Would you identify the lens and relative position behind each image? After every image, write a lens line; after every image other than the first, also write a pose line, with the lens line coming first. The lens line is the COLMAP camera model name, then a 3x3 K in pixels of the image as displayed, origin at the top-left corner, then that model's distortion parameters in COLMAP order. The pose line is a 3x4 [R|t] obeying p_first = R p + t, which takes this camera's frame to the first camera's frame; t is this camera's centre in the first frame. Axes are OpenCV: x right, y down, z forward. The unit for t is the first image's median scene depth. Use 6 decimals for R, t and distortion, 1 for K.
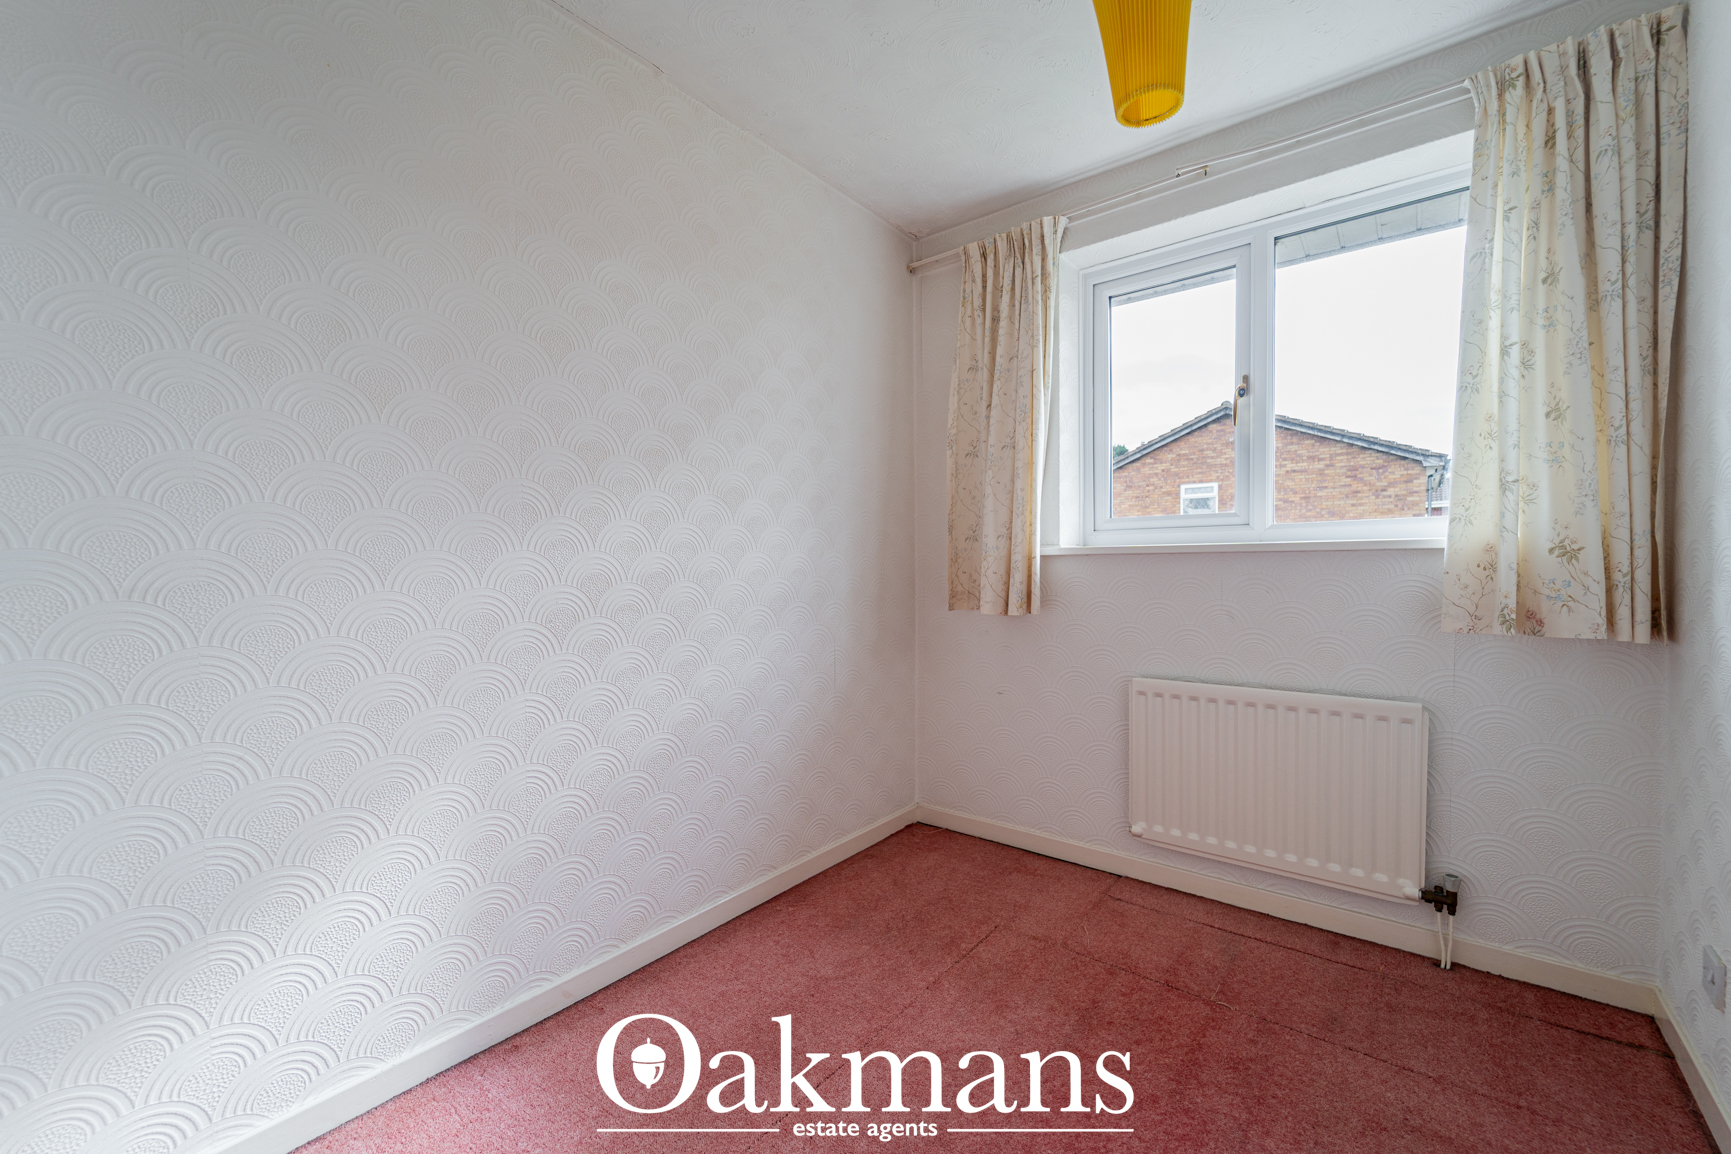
lens RADIAL K [[704.2, 0, 865.9], [0, 704.2, 576.9], [0, 0, 1]] dist [0.000147, -0.000227]
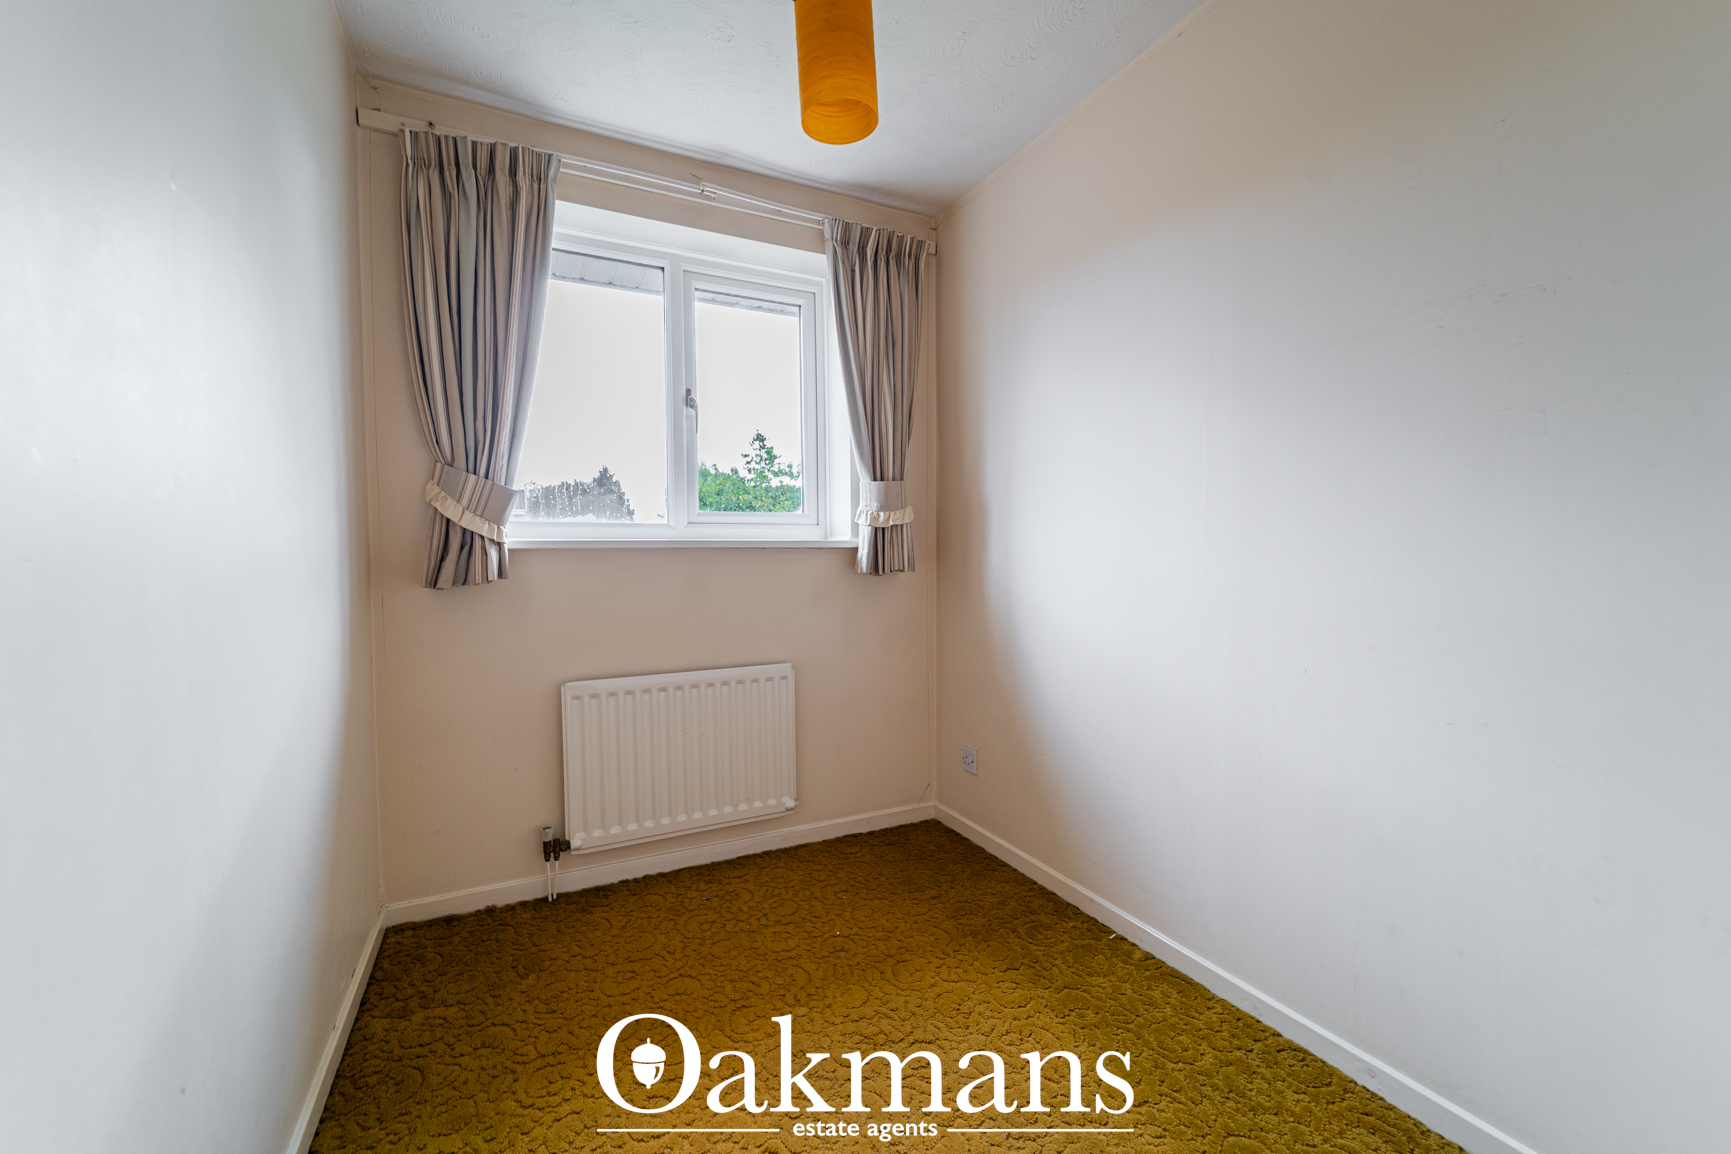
lens RADIAL K [[704.2, 0, 875.3], [0, 704.2, 573.4], [0, 0, 1]] dist [0.000147, -0.000227]
pose [[0.411613, -0.018743, 0.911166, -0.335029], [0.024200, 0.999661, 0.009631, -0.000932], [-0.911037, 0.018086, 0.411927, 0.266735]]
